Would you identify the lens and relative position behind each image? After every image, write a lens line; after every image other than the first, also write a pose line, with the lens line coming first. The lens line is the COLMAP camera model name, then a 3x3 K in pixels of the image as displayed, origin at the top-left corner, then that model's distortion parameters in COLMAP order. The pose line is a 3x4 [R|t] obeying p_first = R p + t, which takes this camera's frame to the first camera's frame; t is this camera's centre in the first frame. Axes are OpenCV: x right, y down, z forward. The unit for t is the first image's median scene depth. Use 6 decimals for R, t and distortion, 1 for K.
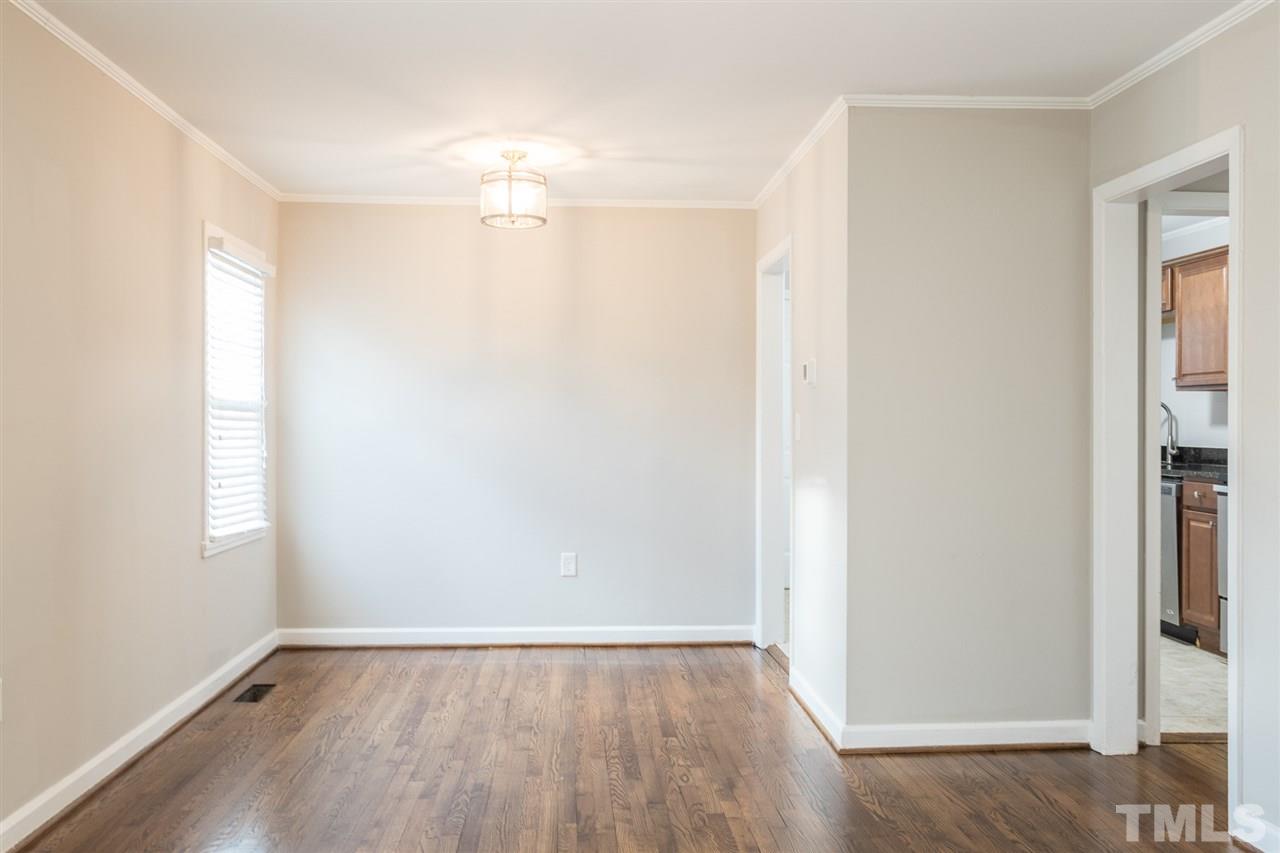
lens RADIAL K [[1110.2, 0, 637.9], [0, 1110.2, 422.8], [0, 0, 1]] dist [0.001325, 0.005798]
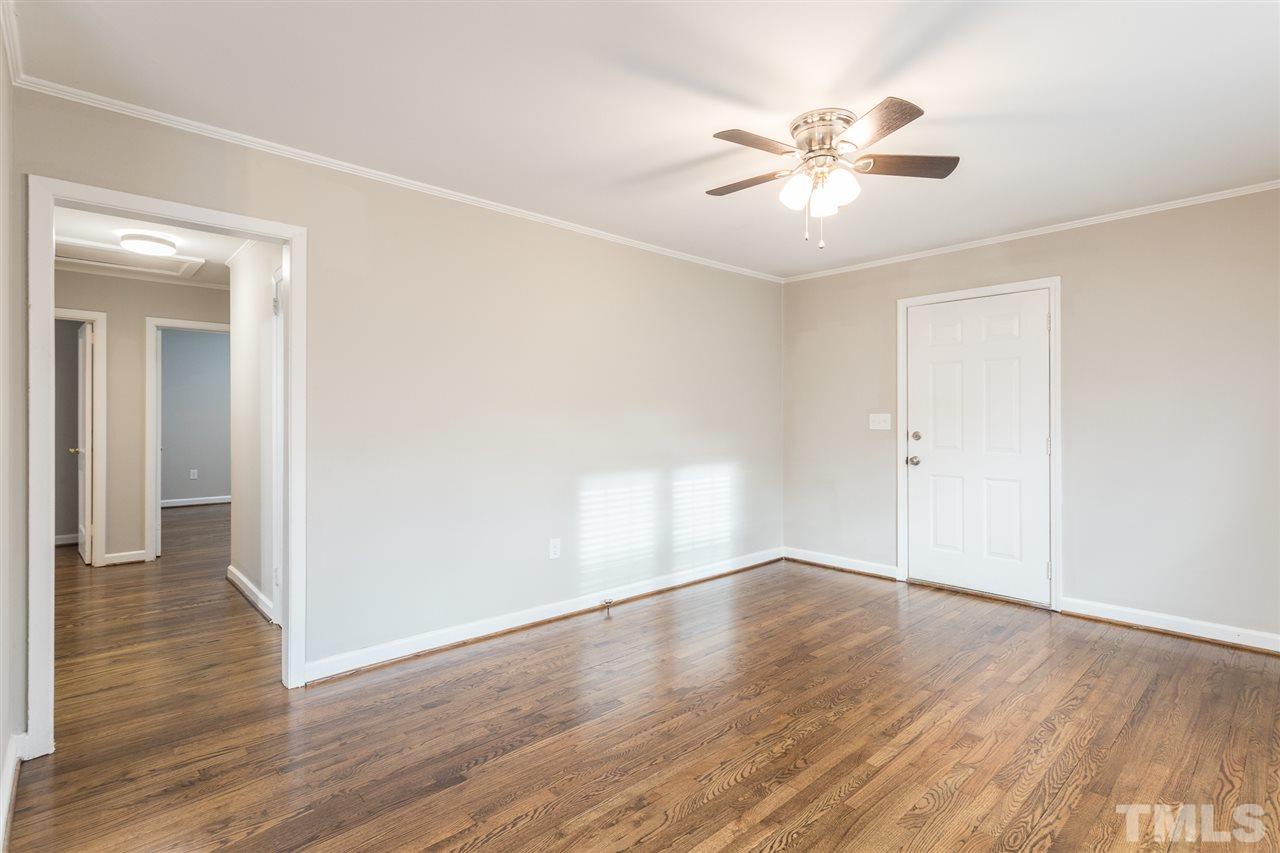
lens RADIAL K [[615.0, 0, 644.7], [0, 615.0, 418.1], [0, 0, 1]] dist [0.004646, -0.000228]
pose [[-0.634329, -0.001812, 0.773061, -0.321576], [0.000964, 0.999995, 0.003136, -0.001417], [-0.773062, 0.002735, -0.634324, 0.878462]]
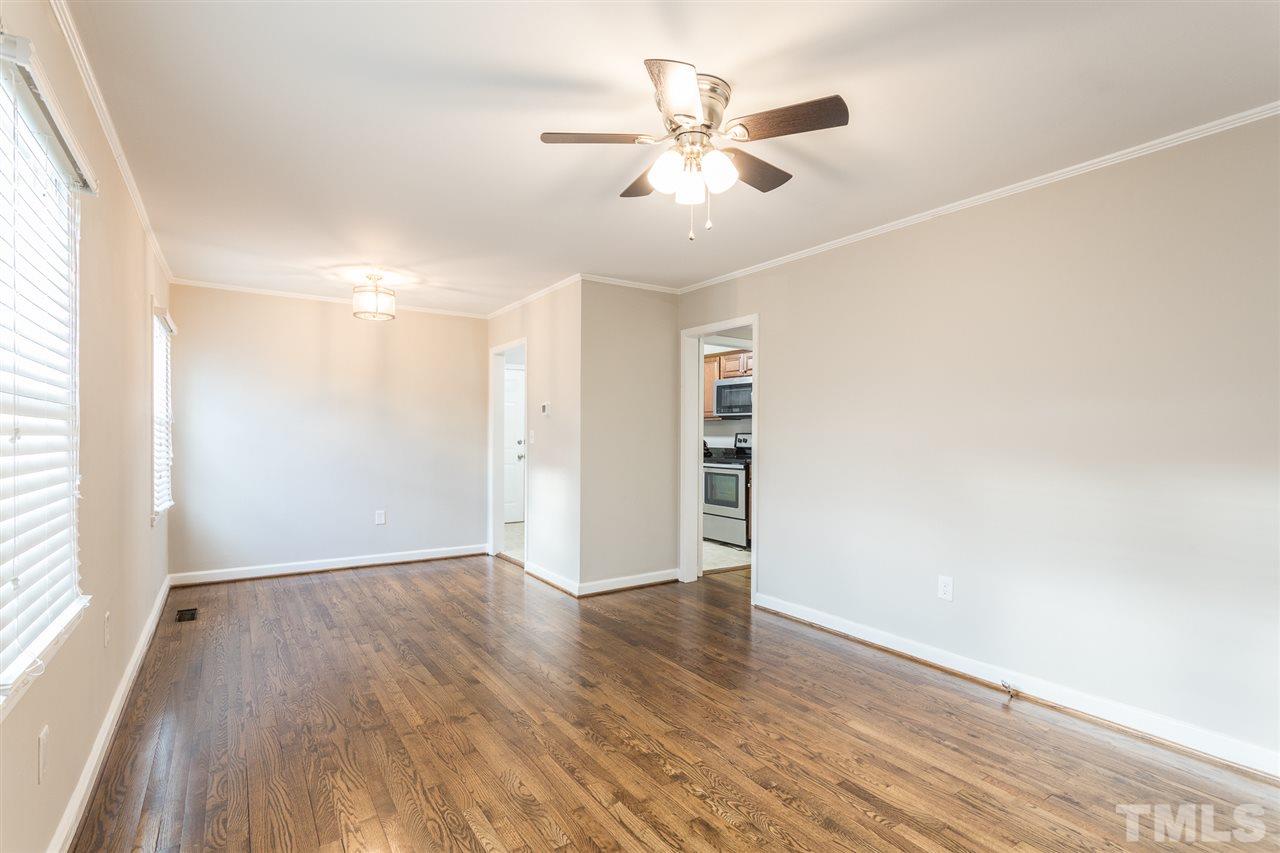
lens RADIAL K [[615.0, 0, 640.8], [0, 615.0, 438.9], [0, 0, 1]] dist [0.004646, -0.000228]
pose [[0.863247, -0.001456, 0.504779, -0.268691], [-0.001962, 0.999979, 0.006240, 0.000119], [-0.504777, -0.006377, 0.863226, -0.025662]]
